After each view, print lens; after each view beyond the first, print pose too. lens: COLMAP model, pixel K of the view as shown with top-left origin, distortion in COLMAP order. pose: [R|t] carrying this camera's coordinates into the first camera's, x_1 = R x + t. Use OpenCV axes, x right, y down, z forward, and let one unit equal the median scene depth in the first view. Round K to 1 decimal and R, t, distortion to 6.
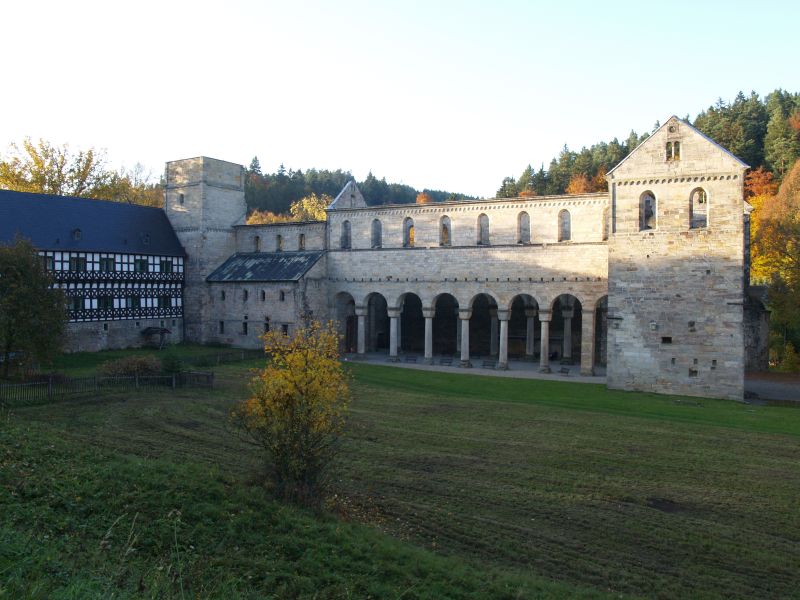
lens RADIAL K [[654.4, 0, 400.1], [0, 654.4, 301.8], [0, 0, 1]] dist [-0.126911, 0.074145]
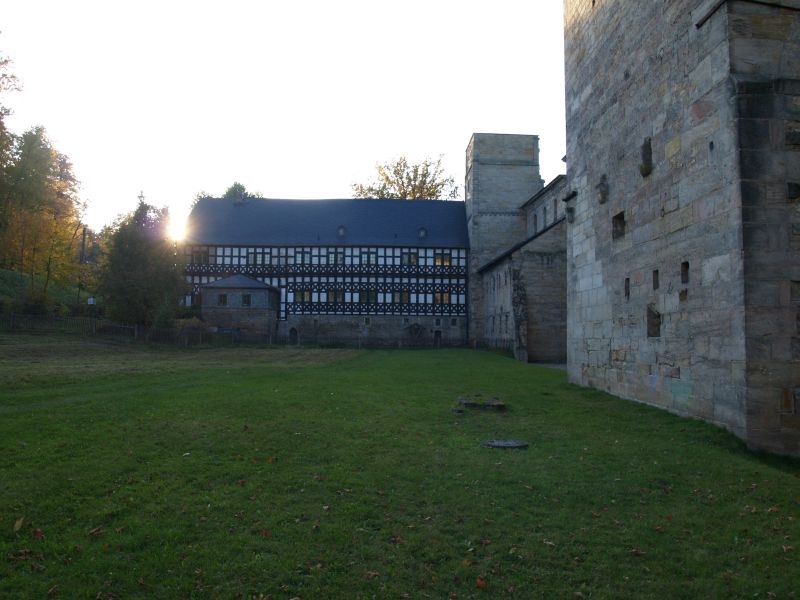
lens RADIAL K [[654.4, 0, 402.8], [0, 654.4, 302.4], [0, 0, 1]] dist [-0.126911, 0.074145]
pose [[0.523208, -0.049237, -0.850782, 0.423150], [-0.030579, 0.996602, -0.076482, 0.084480], [0.851656, 0.066032, 0.519924, 0.505470]]
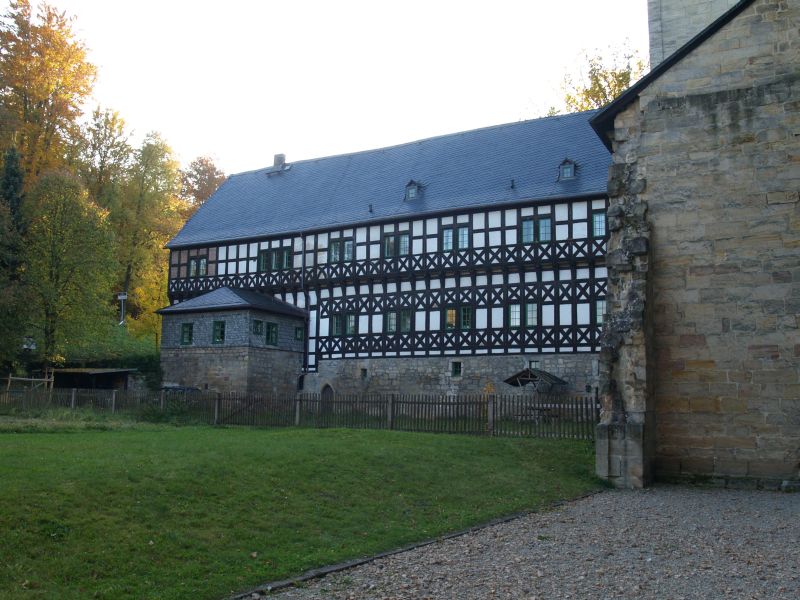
lens RADIAL K [[775.7, 0, 397.3], [0, 775.7, 297.4], [0, 0, 1]] dist [-0.092758, 0.000000]
pose [[0.011411, -0.151812, -0.988343, 0.105551], [-0.046182, 0.987273, -0.152181, 0.074367], [0.998868, 0.047380, 0.004255, 0.930663]]
